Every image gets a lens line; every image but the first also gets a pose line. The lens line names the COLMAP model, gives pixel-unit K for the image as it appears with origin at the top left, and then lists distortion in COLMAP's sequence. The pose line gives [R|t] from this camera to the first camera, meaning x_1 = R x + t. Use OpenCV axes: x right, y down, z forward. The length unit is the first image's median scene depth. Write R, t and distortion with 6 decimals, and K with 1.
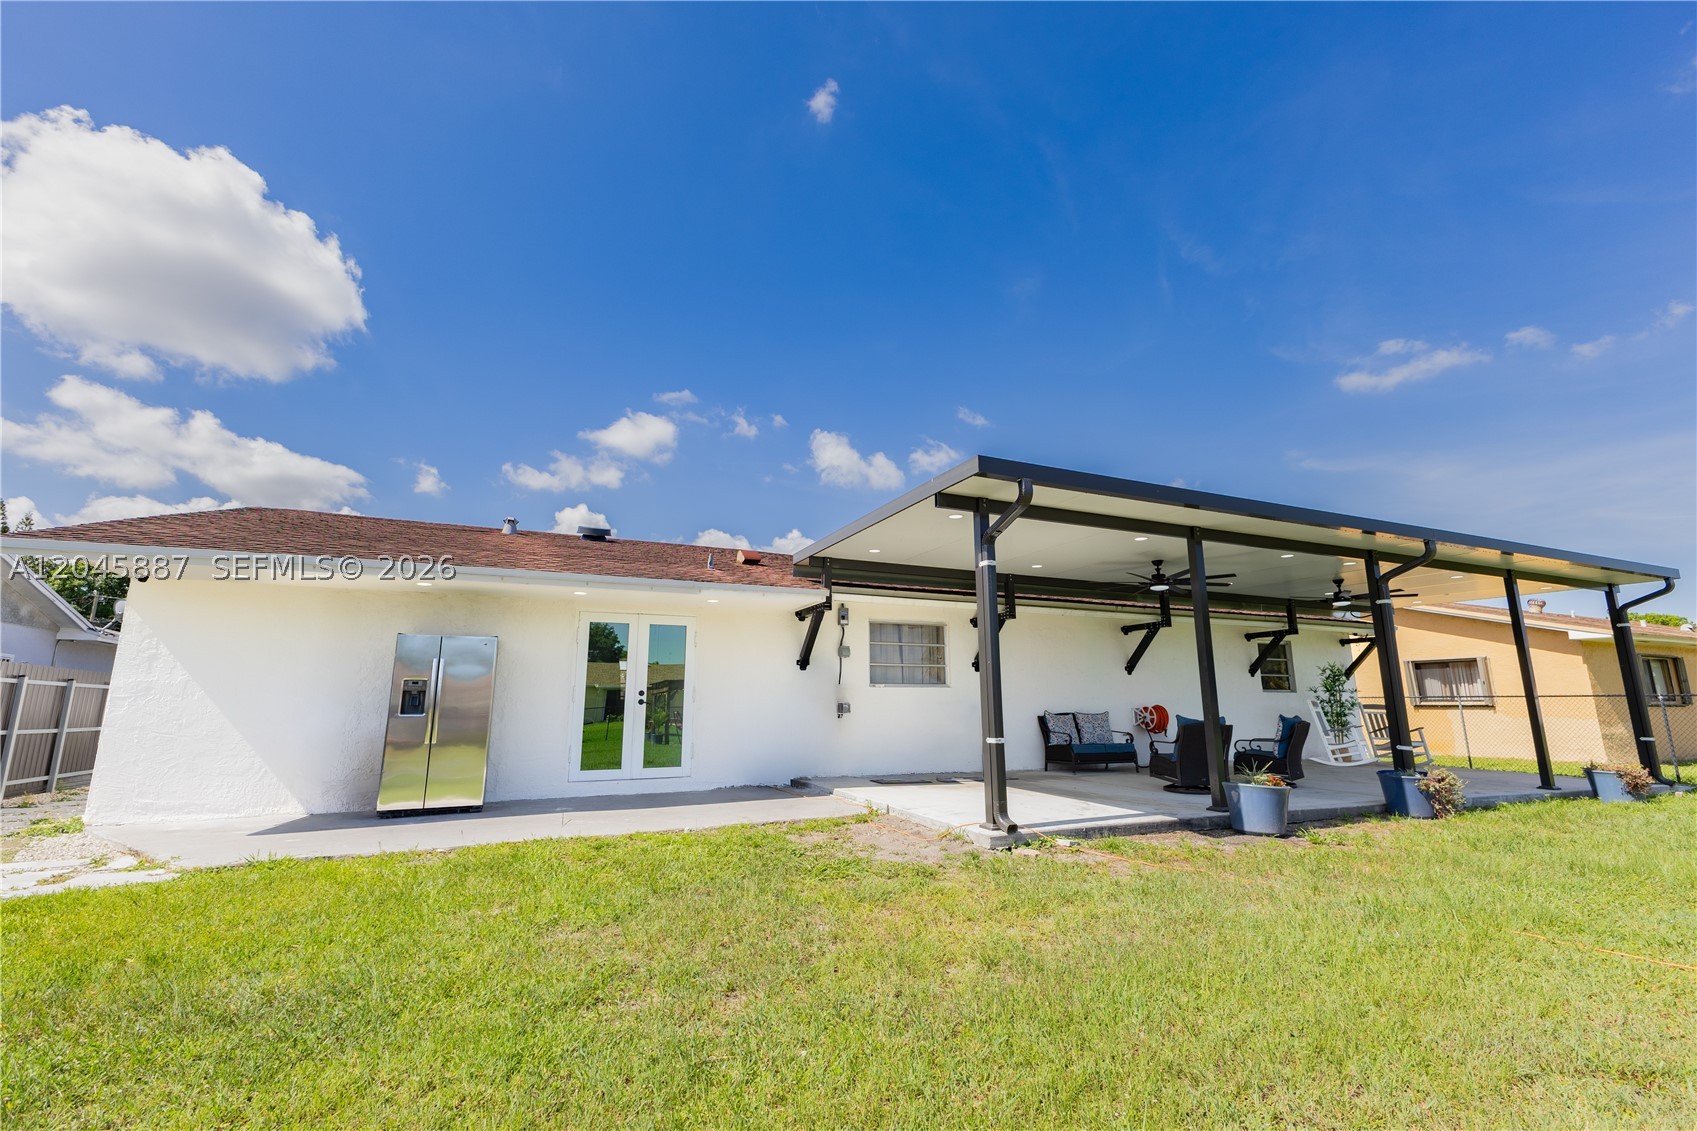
lens RADIAL K [[727.4, 0, 842.0], [0, 727.4, 560.7], [0, 0, 1]] dist [0.013317, 0.000279]
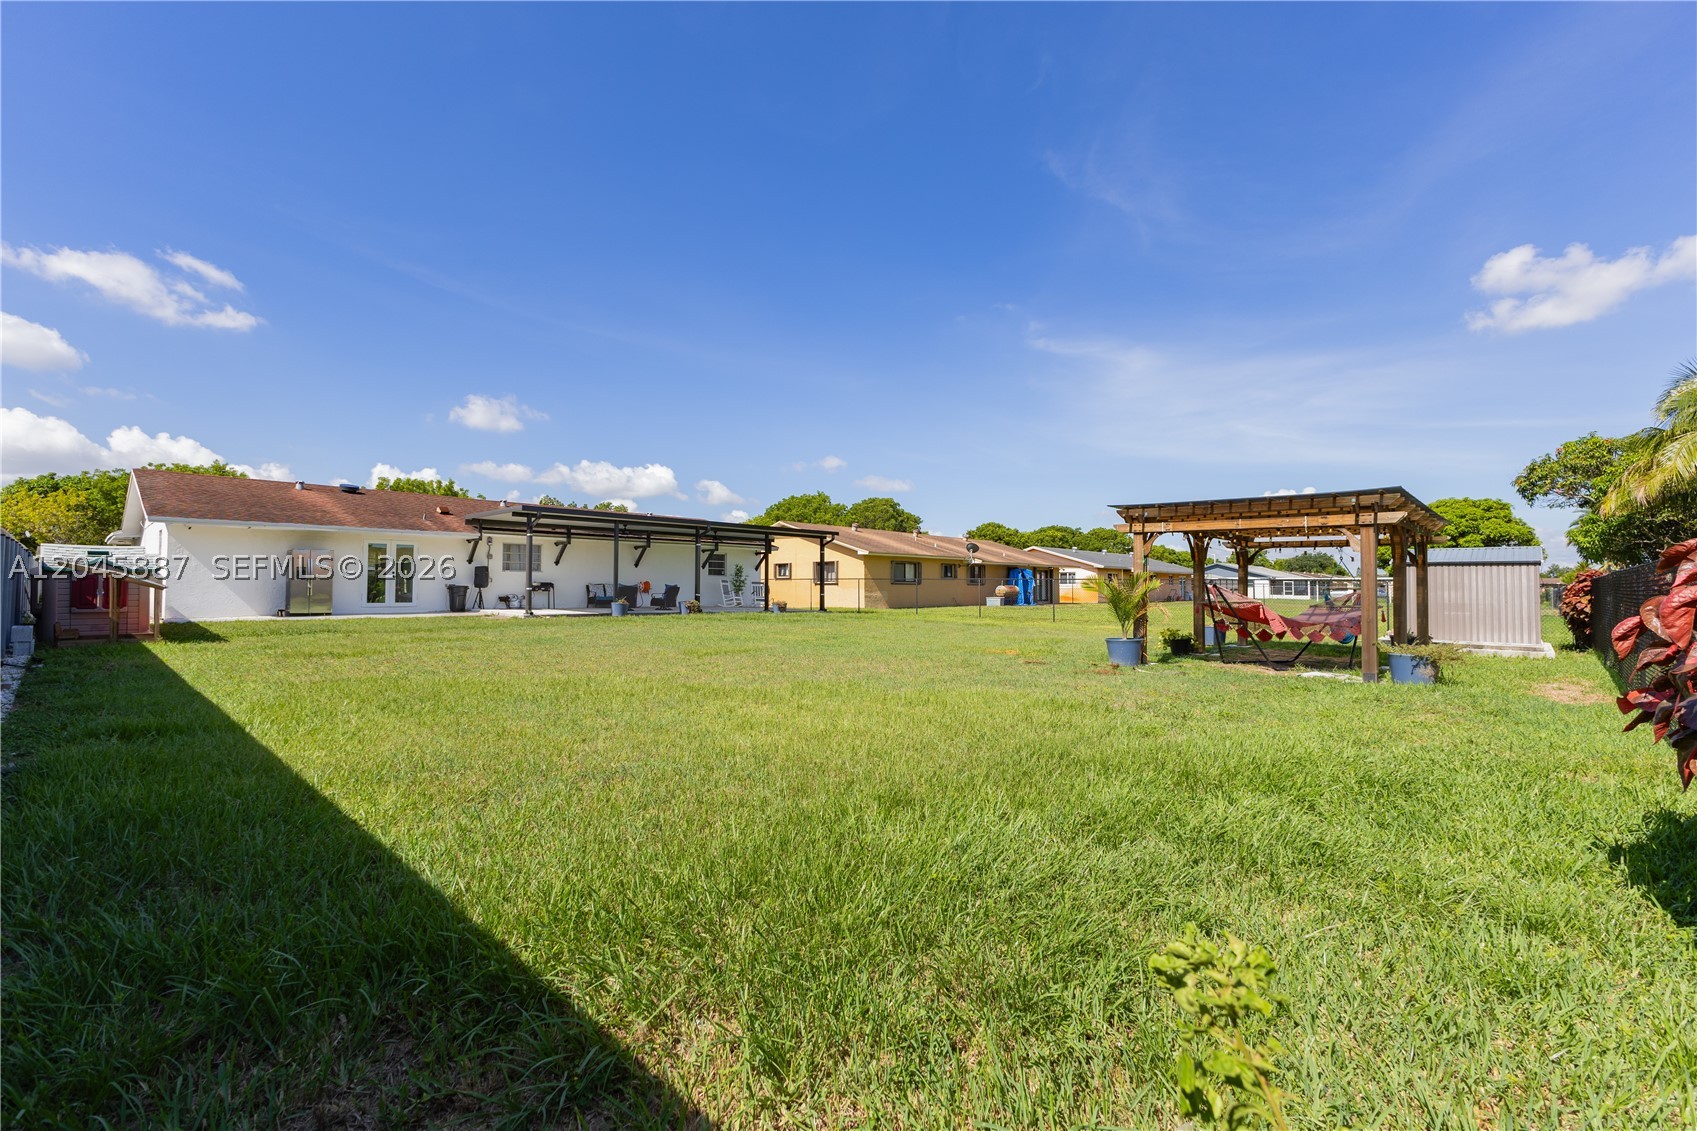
lens RADIAL K [[727.4, 0, 850.9], [0, 727.4, 570.5], [0, 0, 1]] dist [0.013317, 0.000279]
pose [[0.928334, 0.015846, 0.371410, 0.208305], [-0.079314, 0.984530, 0.156240, -0.289252], [-0.363188, -0.174501, 0.915229, -1.579103]]
